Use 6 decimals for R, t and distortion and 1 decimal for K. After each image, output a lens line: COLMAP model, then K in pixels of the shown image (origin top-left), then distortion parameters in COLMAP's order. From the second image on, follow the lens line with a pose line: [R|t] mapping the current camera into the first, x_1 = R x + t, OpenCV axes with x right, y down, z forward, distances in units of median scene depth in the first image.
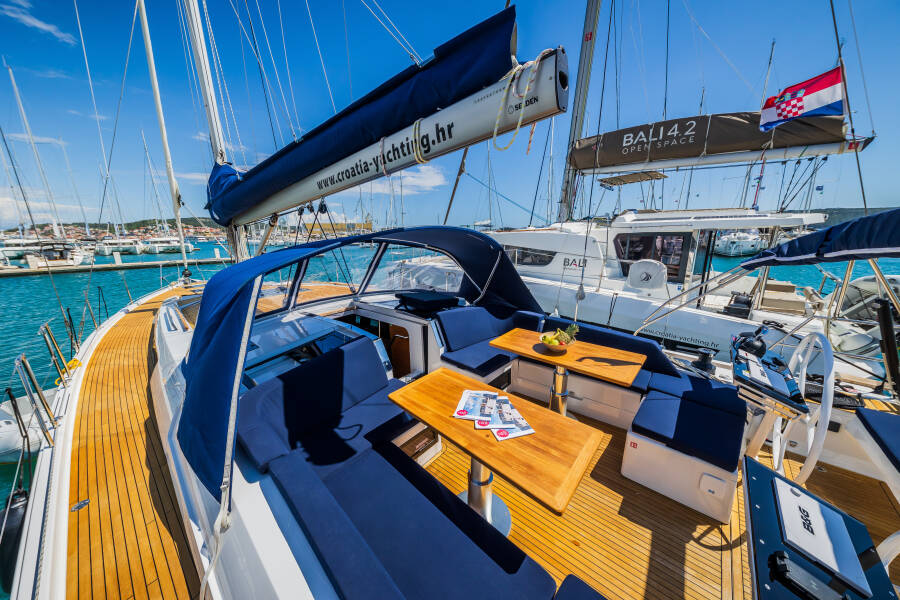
lens RADIAL K [[309.6, 0, 448.4], [0, 309.6, 302.4], [0, 0, 1]] dist [0.013682, -0.004173]
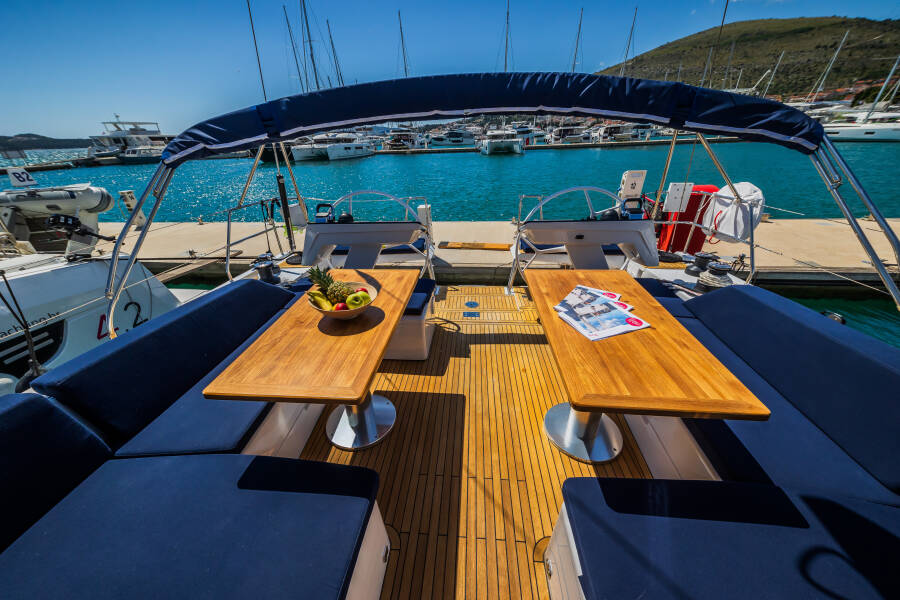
lens RADIAL K [[304.6, 0, 447.1], [0, 304.6, 304.7], [0, 0, 1]] dist [0.013361, -0.004100]
pose [[-0.584087, -0.360403, 0.727291, -0.099644], [0.220610, 0.791803, 0.569543, -0.091103], [-0.781136, 0.493111, -0.382973, 0.750949]]
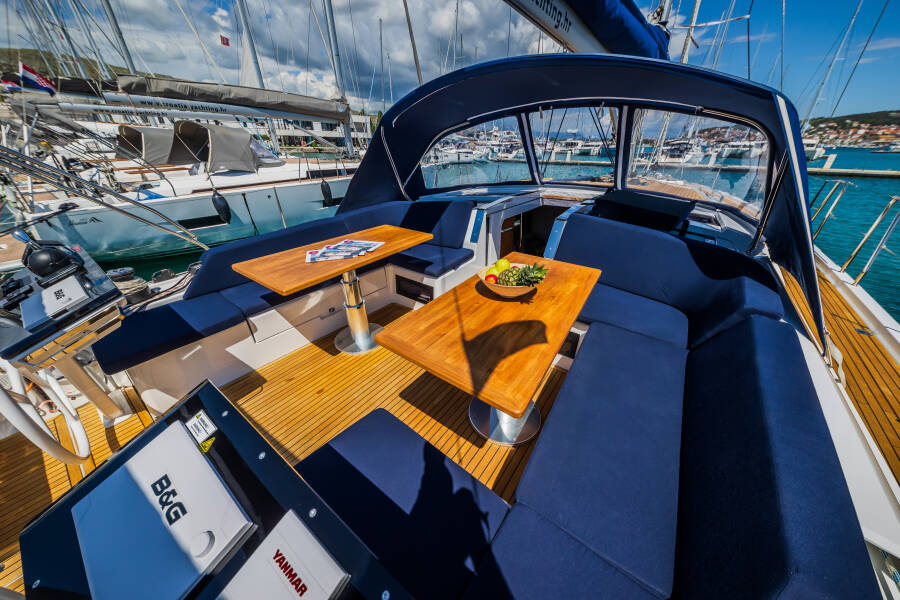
lens RADIAL K [[304.6, 0, 447.1], [0, 304.6, 304.7], [0, 0, 1]] dist [0.013361, -0.004100]
pose [[0.057359, 0.485283, -0.872474, 0.582941], [-0.223807, 0.857921, 0.462474, -0.038809], [0.972944, 0.168738, 0.157819, 0.575811]]
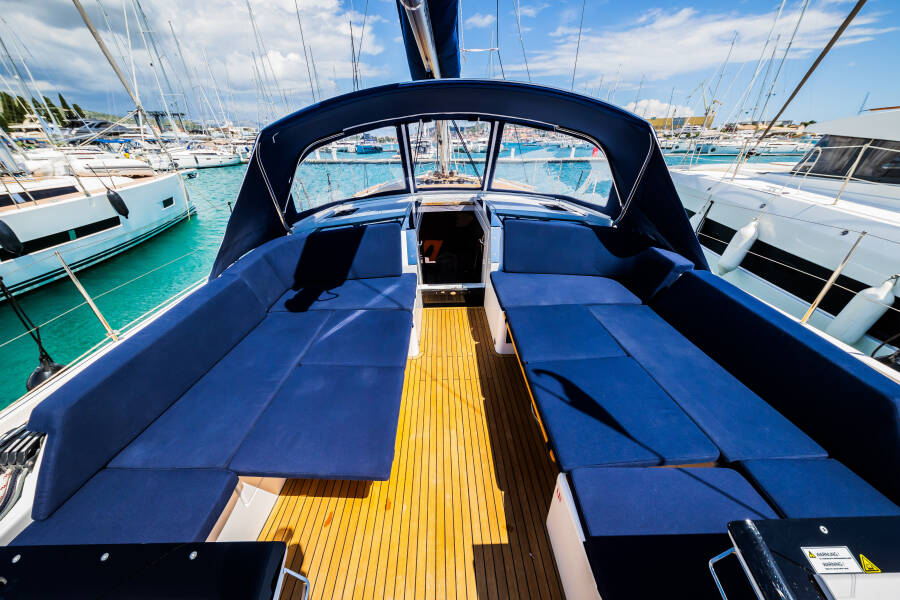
lens RADIAL K [[316.0, 0, 447.9], [0, 316.0, 302.2], [0, 0, 1]] dist [0.014896, -0.000100]
pose [[0.664025, 0.356550, -0.657223, 0.416386], [-0.168090, 0.927666, 0.333439, -0.009939], [0.728572, -0.110939, 0.675926, 0.291647]]
